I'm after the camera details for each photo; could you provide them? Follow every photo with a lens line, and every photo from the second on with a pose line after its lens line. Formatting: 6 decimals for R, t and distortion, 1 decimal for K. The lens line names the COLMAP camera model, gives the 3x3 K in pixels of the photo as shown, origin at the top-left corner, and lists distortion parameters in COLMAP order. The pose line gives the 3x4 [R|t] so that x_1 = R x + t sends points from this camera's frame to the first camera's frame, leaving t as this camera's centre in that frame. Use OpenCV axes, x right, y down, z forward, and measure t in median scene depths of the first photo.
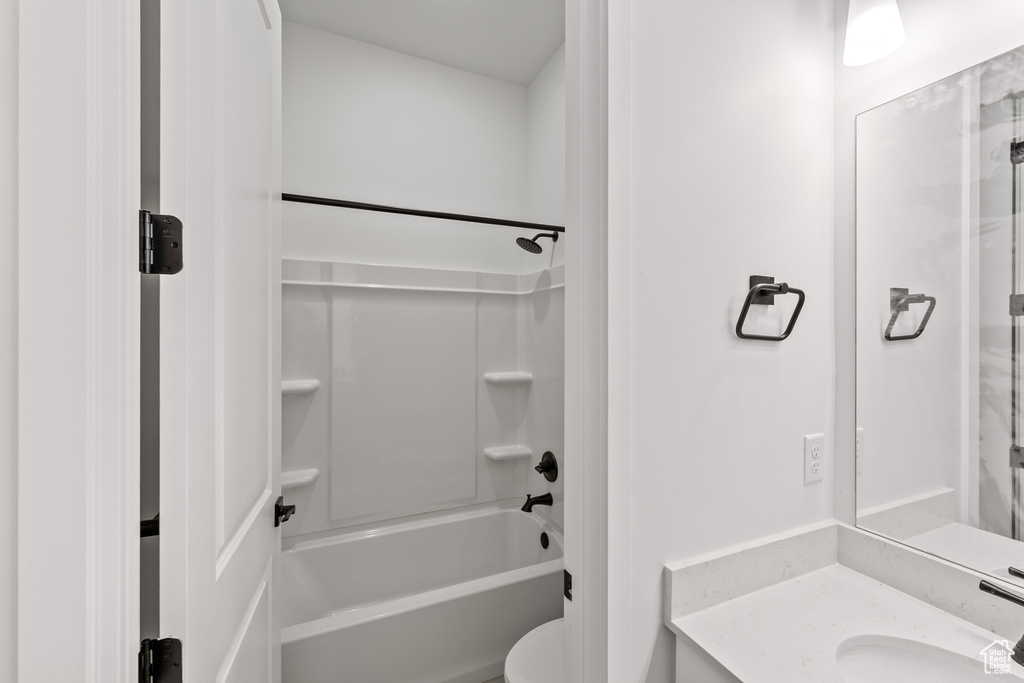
lens RADIAL K [[416.1, 0, 513.6], [0, 416.1, 338.5], [0, 0, 1]] dist [0.003339, -0.002423]
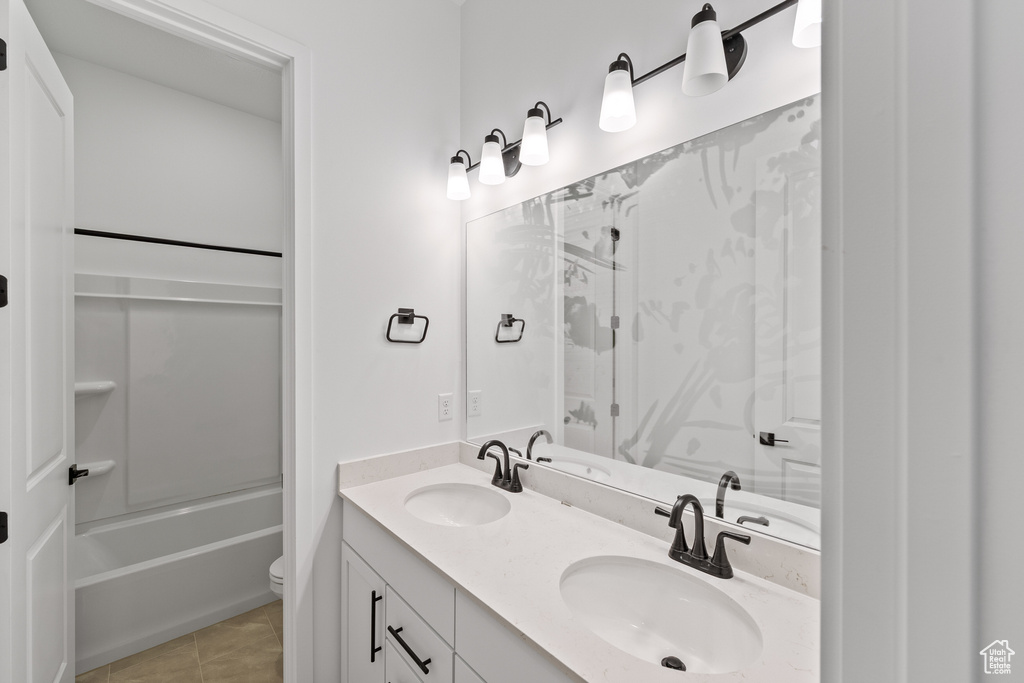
lens RADIAL K [[416.1, 0, 514.4], [0, 416.1, 340.8], [0, 0, 1]] dist [0.003339, -0.002423]
pose [[0.951435, -0.004541, 0.307815, 0.317379], [0.007007, 0.999952, -0.006906, 0.007748], [-0.307769, 0.008727, 0.951421, -0.601202]]
